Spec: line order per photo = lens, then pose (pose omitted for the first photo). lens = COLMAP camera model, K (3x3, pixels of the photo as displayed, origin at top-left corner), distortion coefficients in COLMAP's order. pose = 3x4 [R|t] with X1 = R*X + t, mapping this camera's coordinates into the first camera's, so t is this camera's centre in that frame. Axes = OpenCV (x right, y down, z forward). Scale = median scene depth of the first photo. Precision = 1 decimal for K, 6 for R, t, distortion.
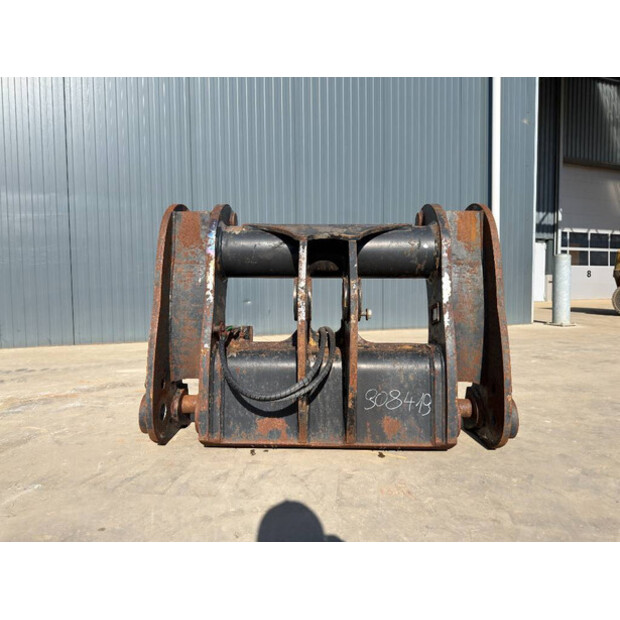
lens RADIAL K [[457.9, 0, 310.0], [0, 457.9, 310.0], [0, 0, 1]] dist [0.002473, -0.009829]
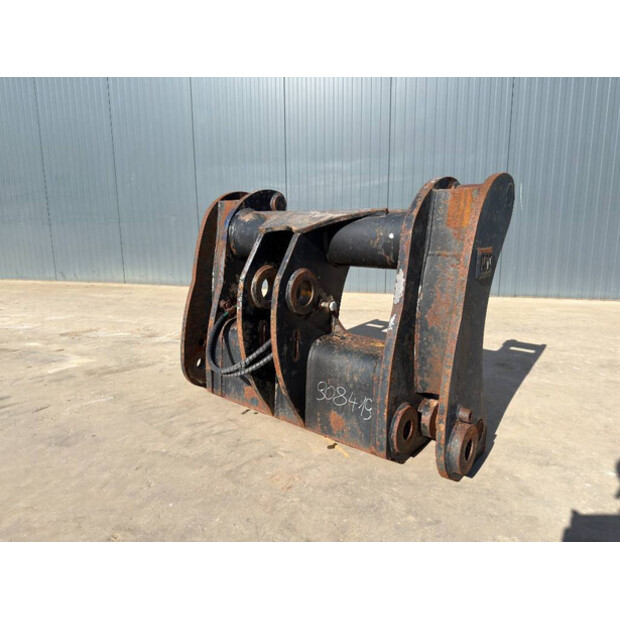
lens RADIAL K [[457.9, 0, 310.0], [0, 457.9, 310.0], [0, 0, 1]] dist [0.002473, -0.009829]
pose [[0.781534, 0.114204, -0.613320, 0.712974], [-0.026109, 0.988228, 0.150743, -0.133176], [0.623316, -0.101798, 0.775316, 0.219119]]
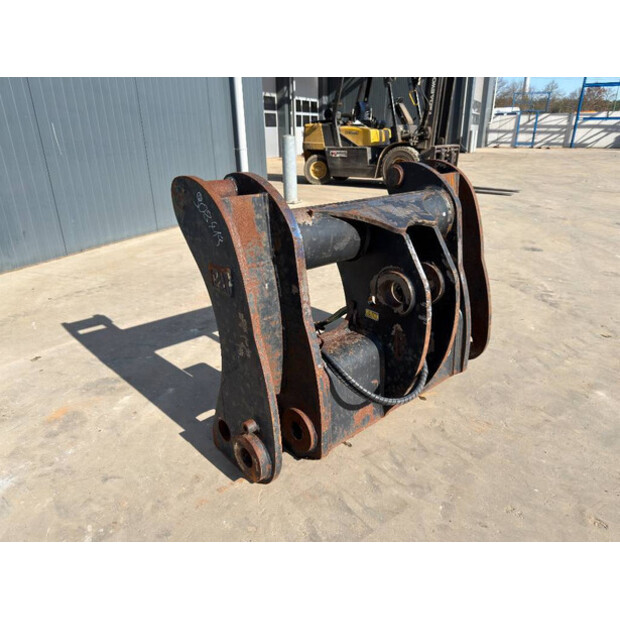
lens RADIAL K [[476.2, 0, 325.9], [0, 476.2, 309.9], [0, 0, 1]] dist [0.005820, -0.000440]
pose [[0.713238, -0.266709, 0.648196, -0.773788], [0.033436, 0.936669, 0.348615, -0.338189], [-0.700124, -0.226972, 0.676986, 0.396709]]
